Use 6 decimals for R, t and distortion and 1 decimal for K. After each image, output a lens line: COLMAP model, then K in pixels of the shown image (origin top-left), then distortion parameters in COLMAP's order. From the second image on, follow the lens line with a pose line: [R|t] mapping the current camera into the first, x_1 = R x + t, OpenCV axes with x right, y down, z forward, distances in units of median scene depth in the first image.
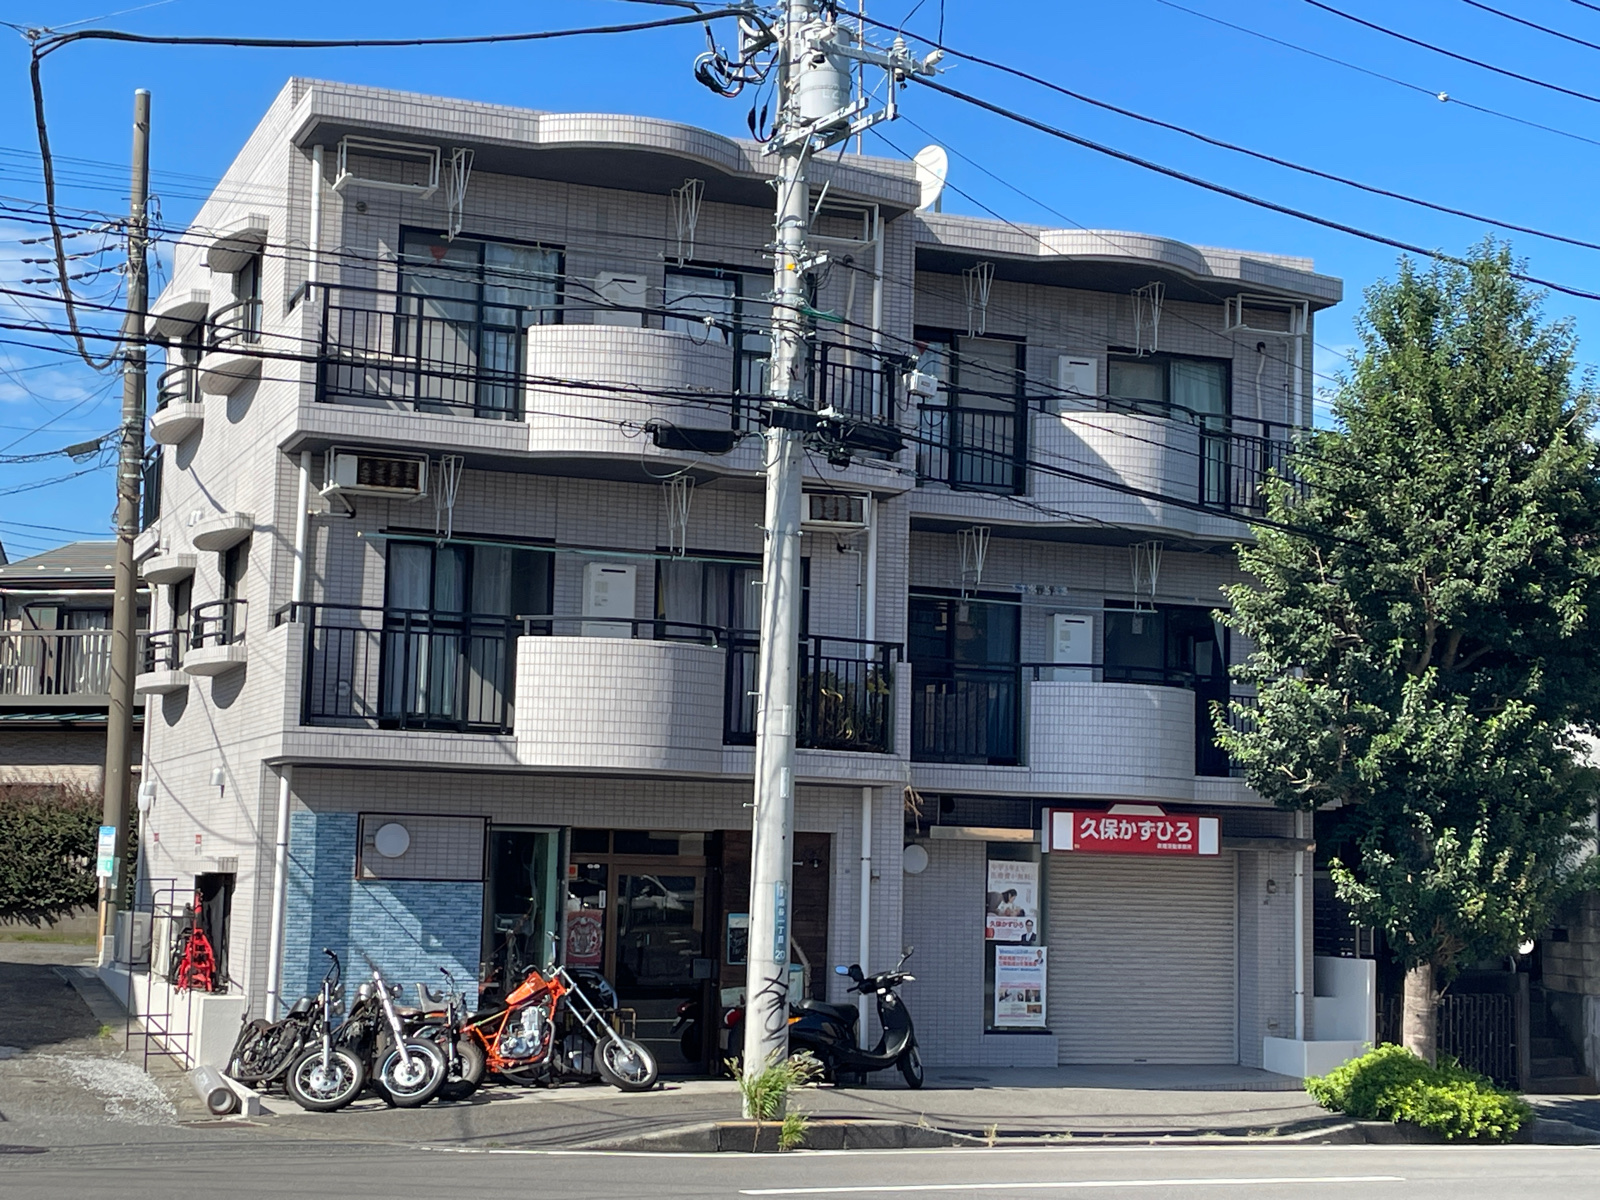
lens RADIAL K [[2636.8, 0, 802.9], [0, 2636.8, 604.0], [0, 0, 1]] dist [0.139093, -0.268506]
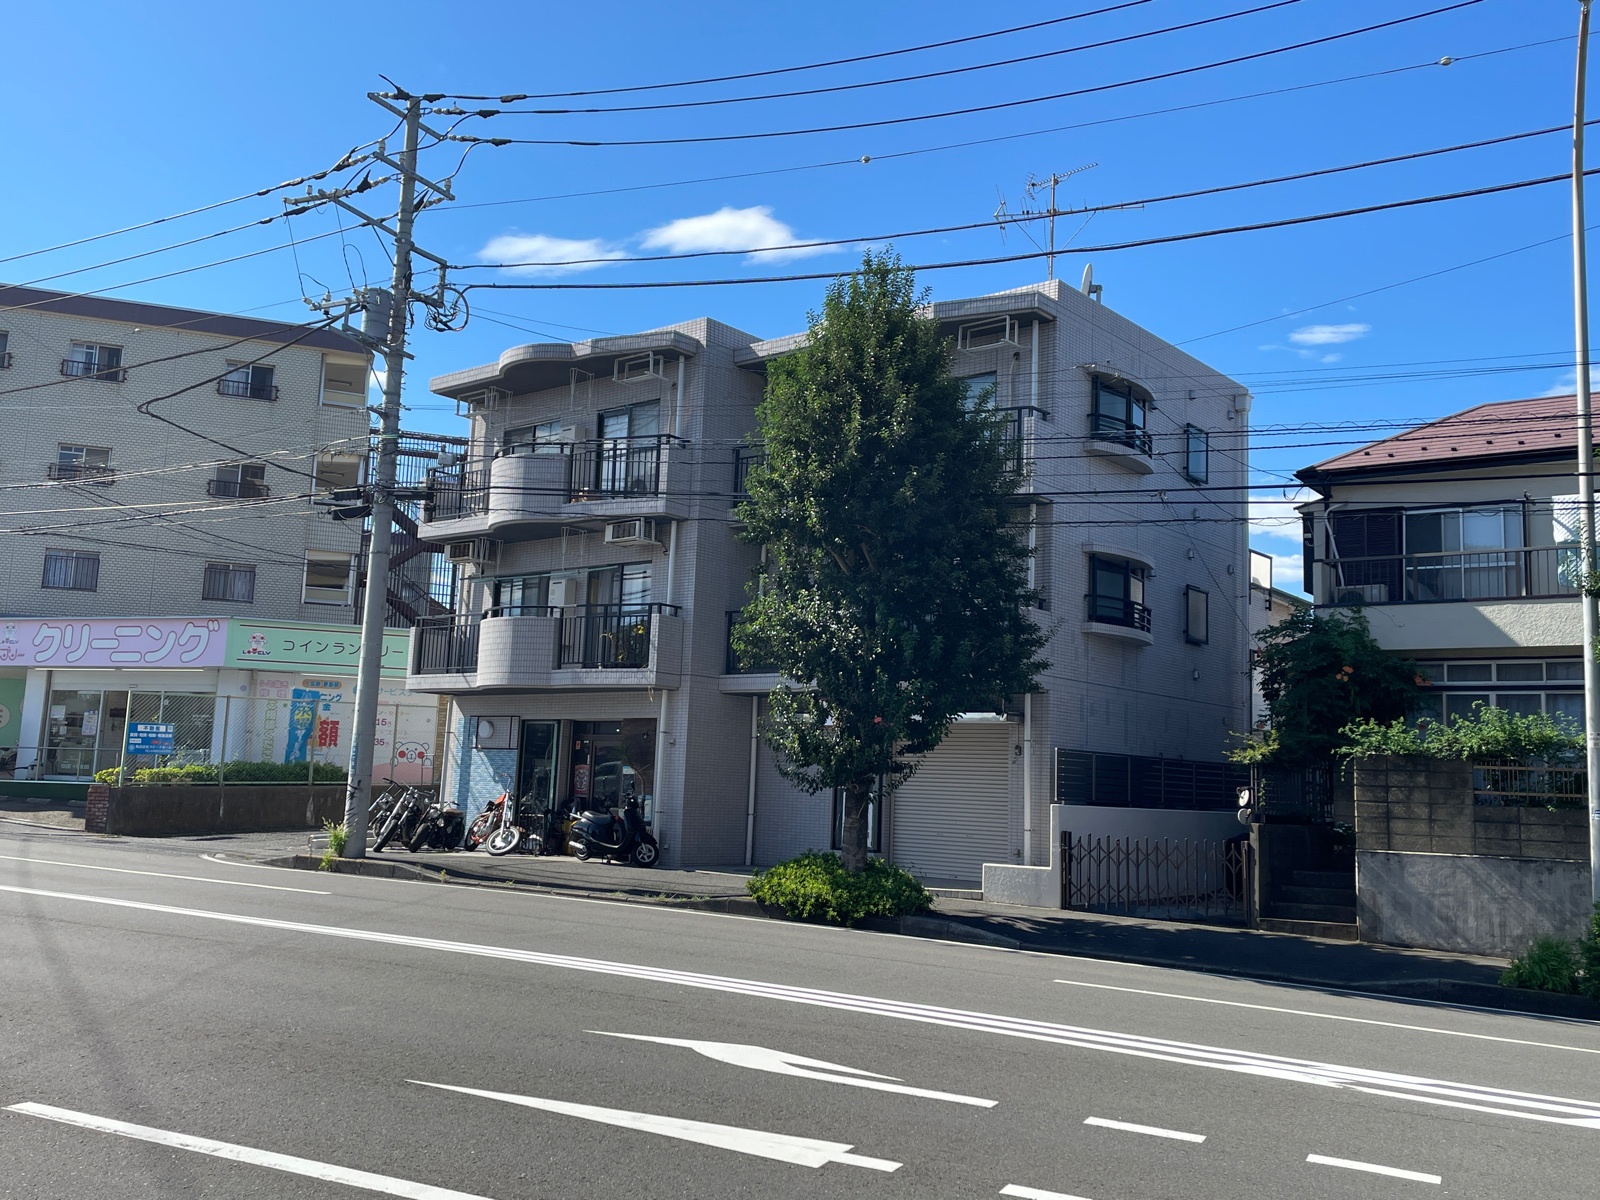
lens RADIAL K [[1458.3, 0, 794.3], [0, 1458.3, 596.3], [0, 0, 1]] dist [0.140209, -0.273171]
pose [[0.470814, -0.125199, -0.873304, 0.912627], [0.064476, 0.992115, -0.107472, 0.119232], [0.879873, -0.005708, 0.475174, 0.647114]]
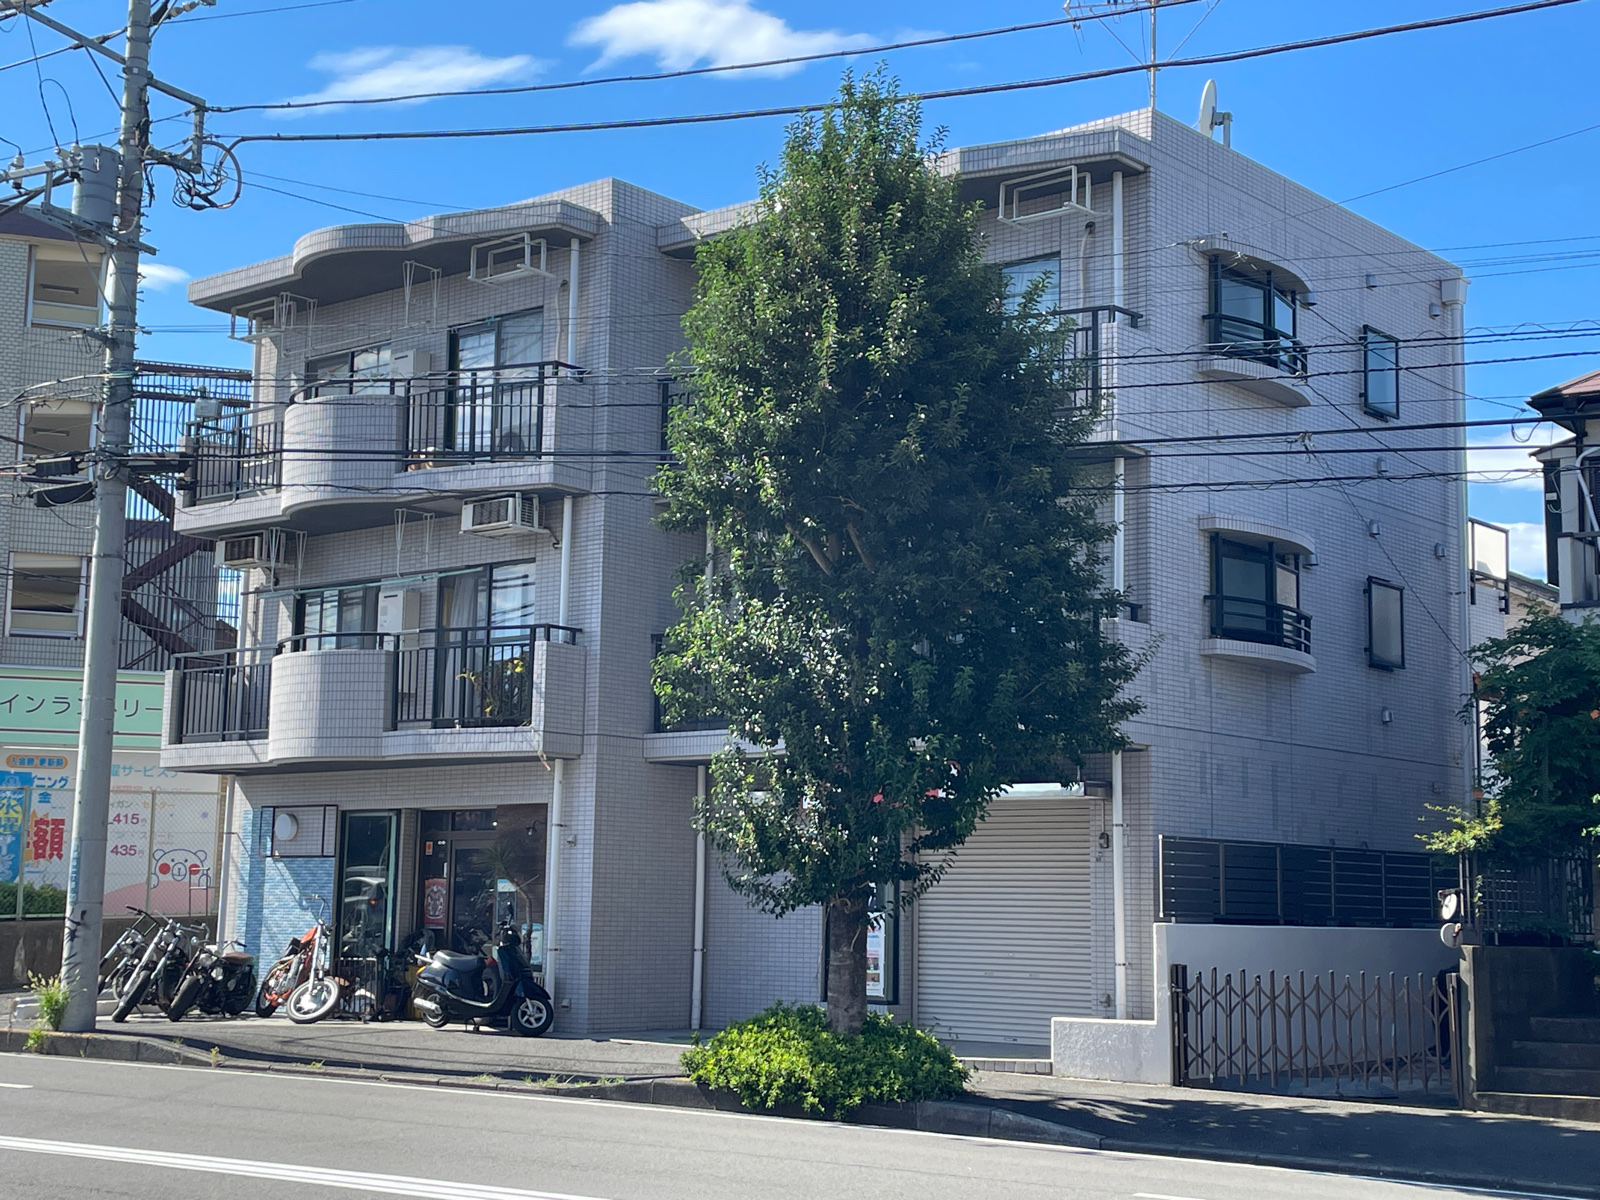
lens RADIAL K [[2297.4, 0, 800.0], [0, 2297.4, 600.0], [0, 0, 1]] dist [0.136821, -0.275164]
pose [[0.465764, -0.138113, -0.874065, 0.932820], [0.086926, 0.990109, -0.110129, 0.120918], [0.880629, -0.024685, 0.473163, 0.659539]]
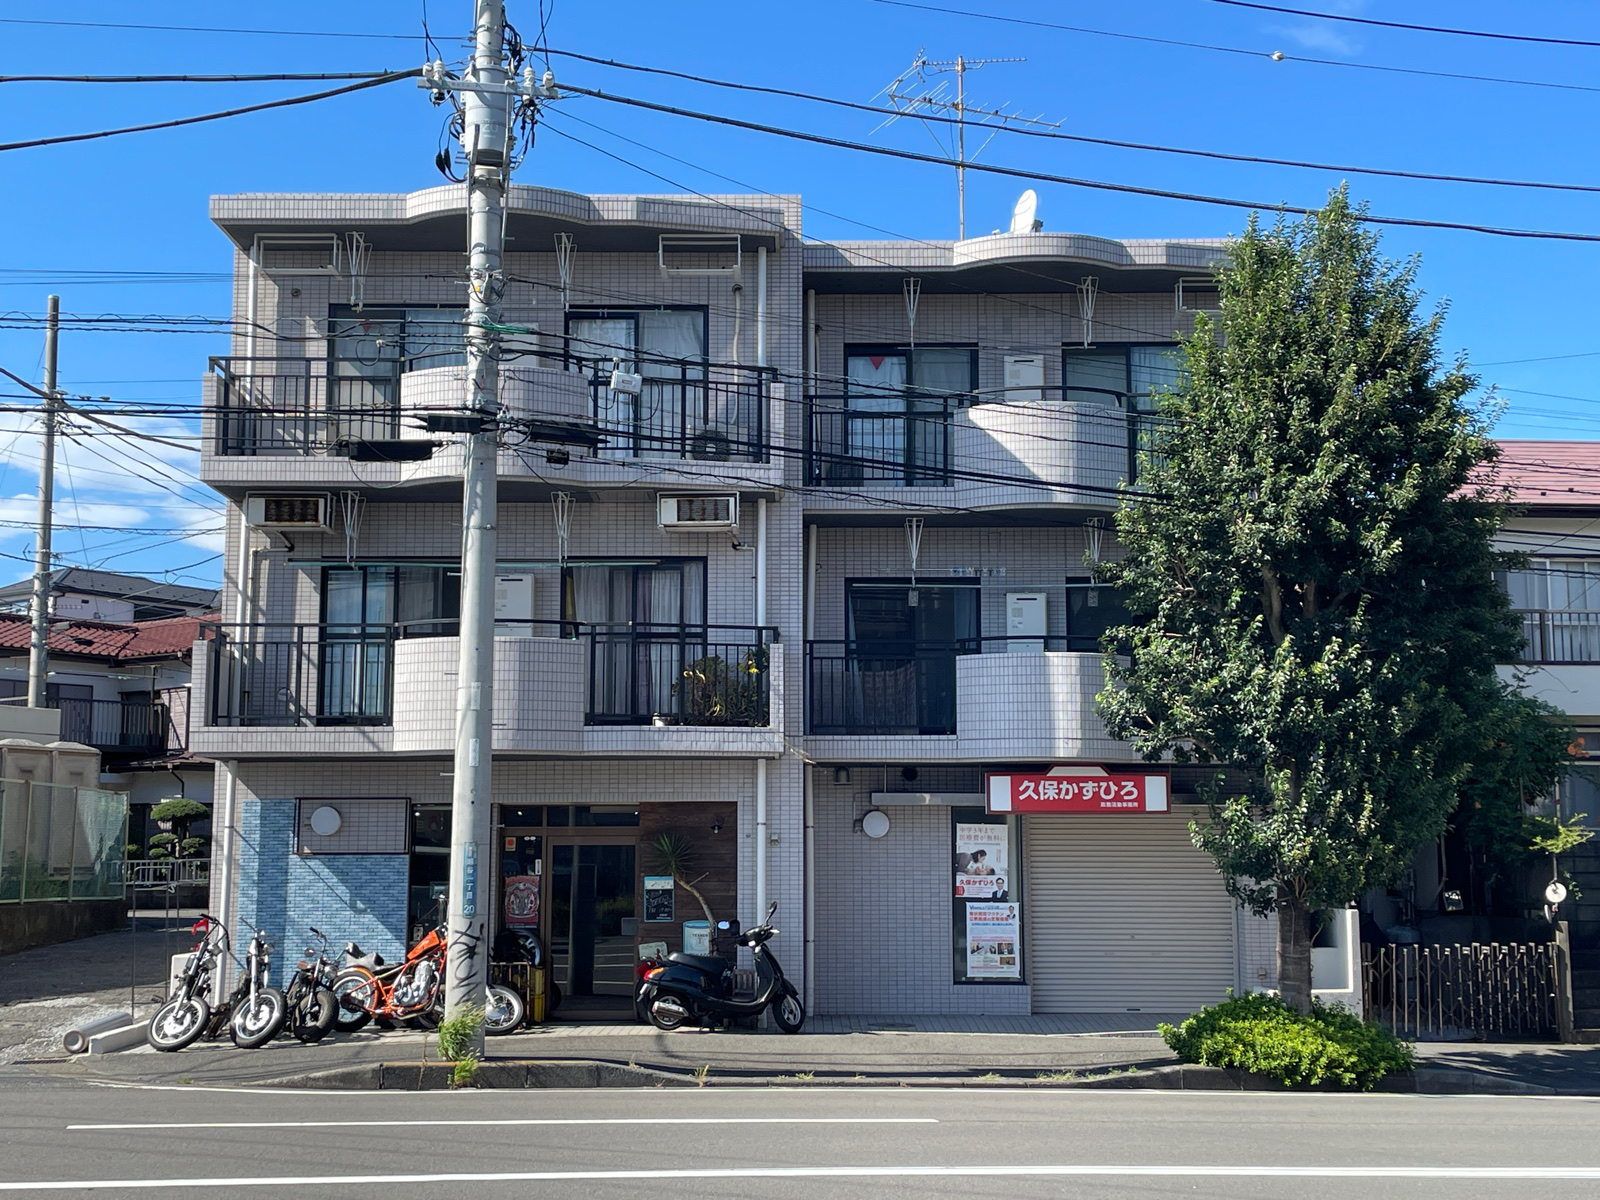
lens RADIAL K [[2072.8, 0, 800.0], [0, 2072.8, 600.0], [0, 0, 1]] dist [0.159196, -0.405620]
pose [[0.927356, -0.073149, -0.366960, 0.373365], [0.062614, 0.997214, -0.040548, 0.040452], [0.368903, 0.014625, 0.929353, 0.203316]]
